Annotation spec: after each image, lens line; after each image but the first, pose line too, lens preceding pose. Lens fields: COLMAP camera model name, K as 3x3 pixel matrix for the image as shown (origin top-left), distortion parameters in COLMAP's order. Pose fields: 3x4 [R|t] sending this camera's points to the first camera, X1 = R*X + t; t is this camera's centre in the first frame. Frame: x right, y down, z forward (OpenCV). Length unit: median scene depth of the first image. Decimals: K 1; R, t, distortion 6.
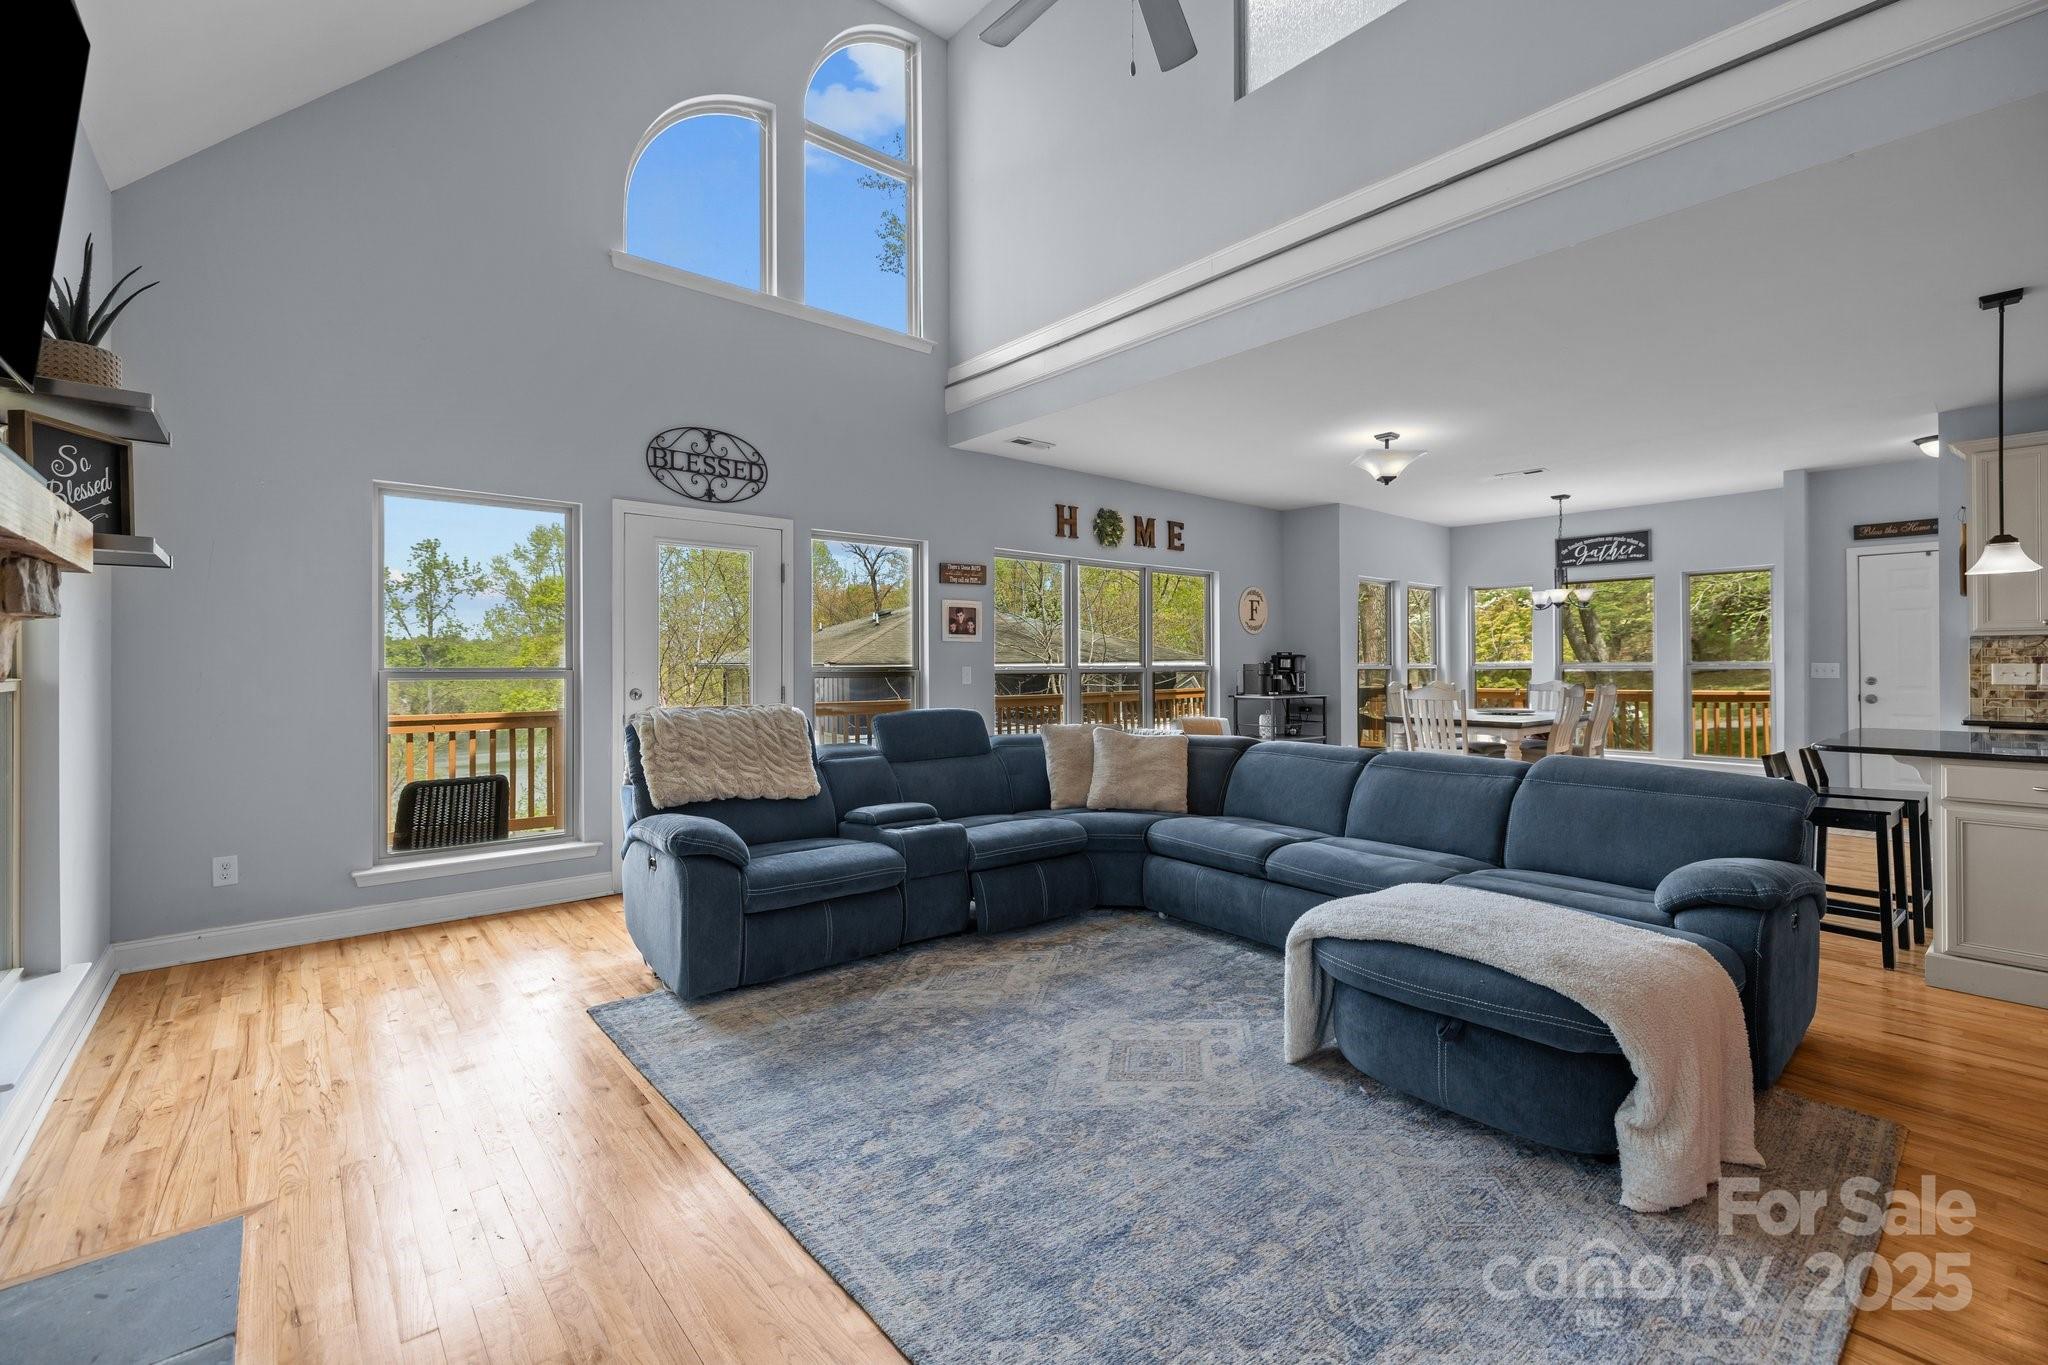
lens RADIAL K [[858.0, 0, 1005.2], [0, 858.0, 662.5], [0, 0, 1]] dist [0.000237, -0.000159]
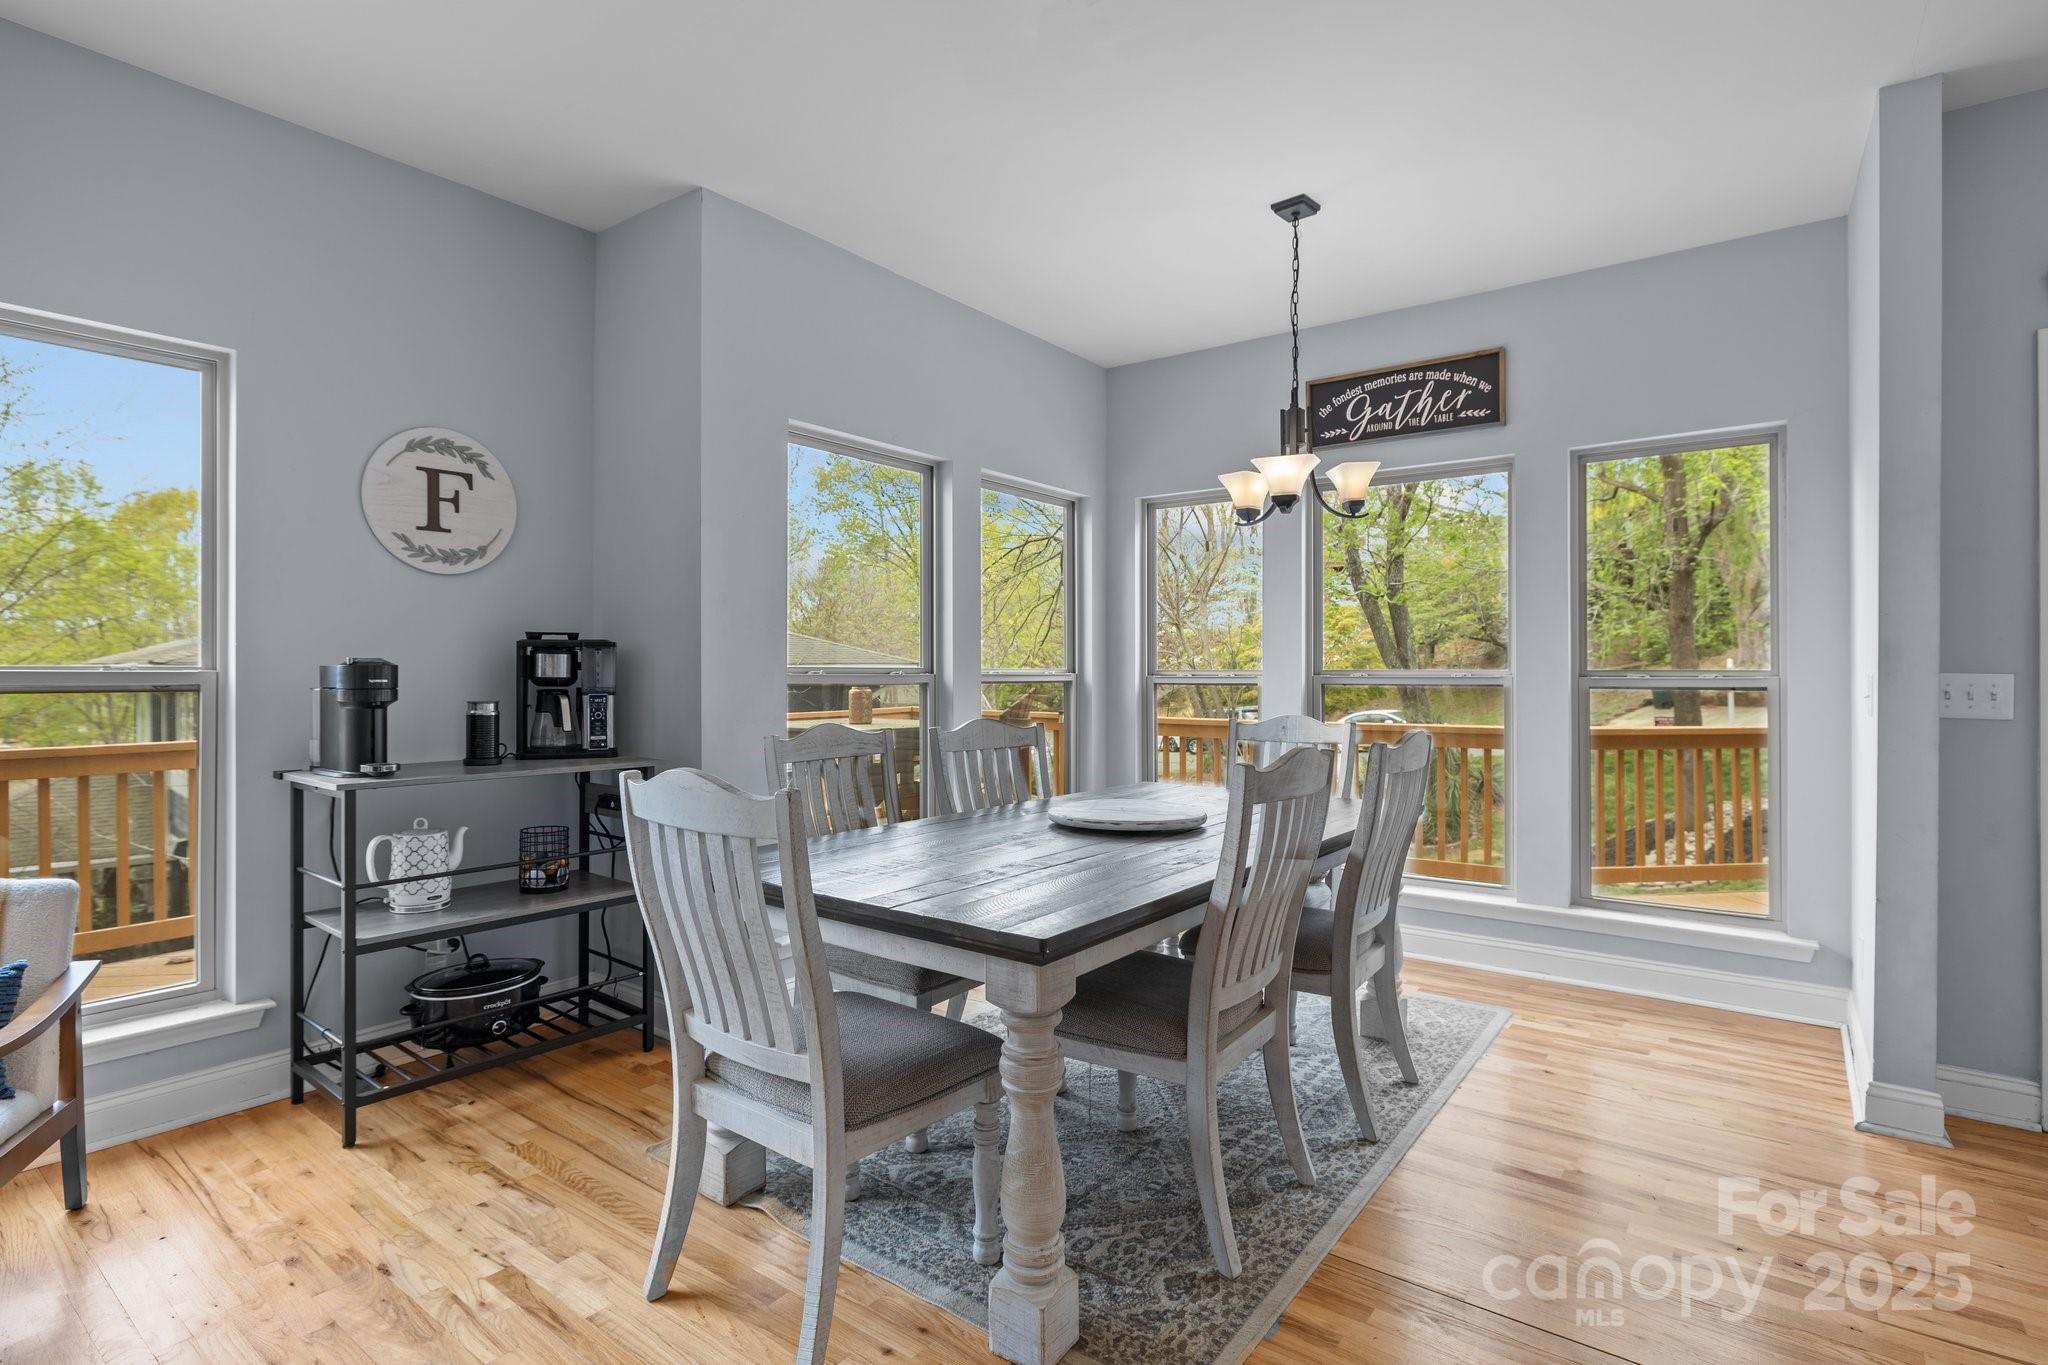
lens RADIAL K [[1007.6, 0, 1013.9], [0, 1007.6, 669.9], [0, 0, 1]] dist [-0.004783, 0.000561]
pose [[0.974584, 0.006524, 0.223929, 0.574333], [-0.006908, 0.999976, 0.000933, 0.001490], [-0.223918, -0.002457, 0.974605, 0.804295]]
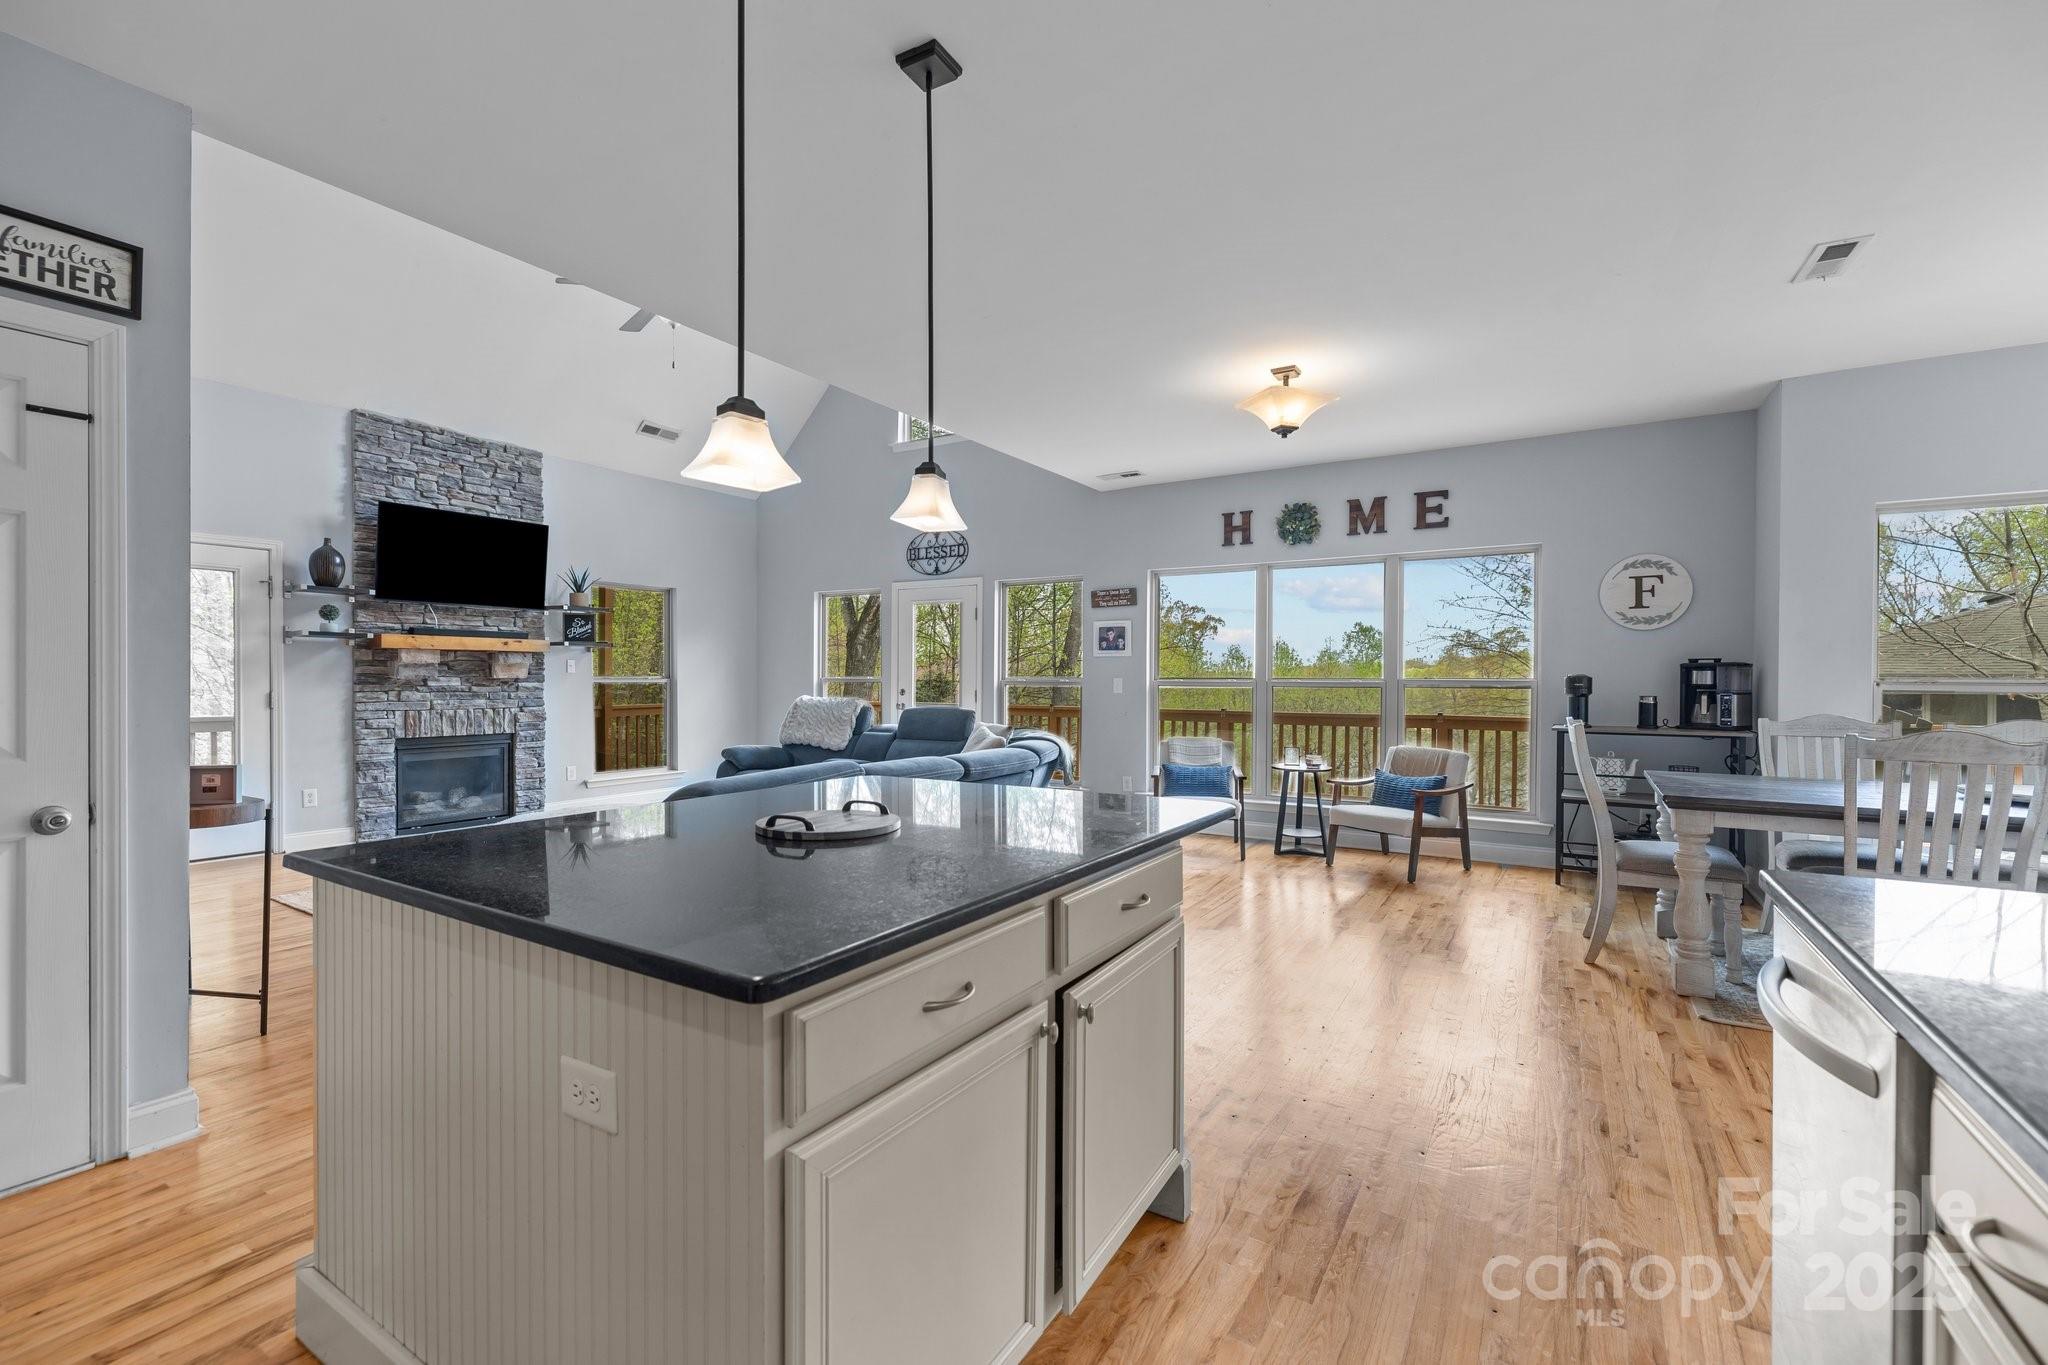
lens RADIAL K [[874.1, 0, 1014.0], [0, 874.1, 684.1], [0, 0, 1]] dist [-0.001614, -0.000053]
pose [[0.313311, 0.011937, -0.949575, 1.036101], [-0.001872, 0.999927, 0.011952, -0.000951], [0.949649, -0.001967, 0.313311, 0.507383]]
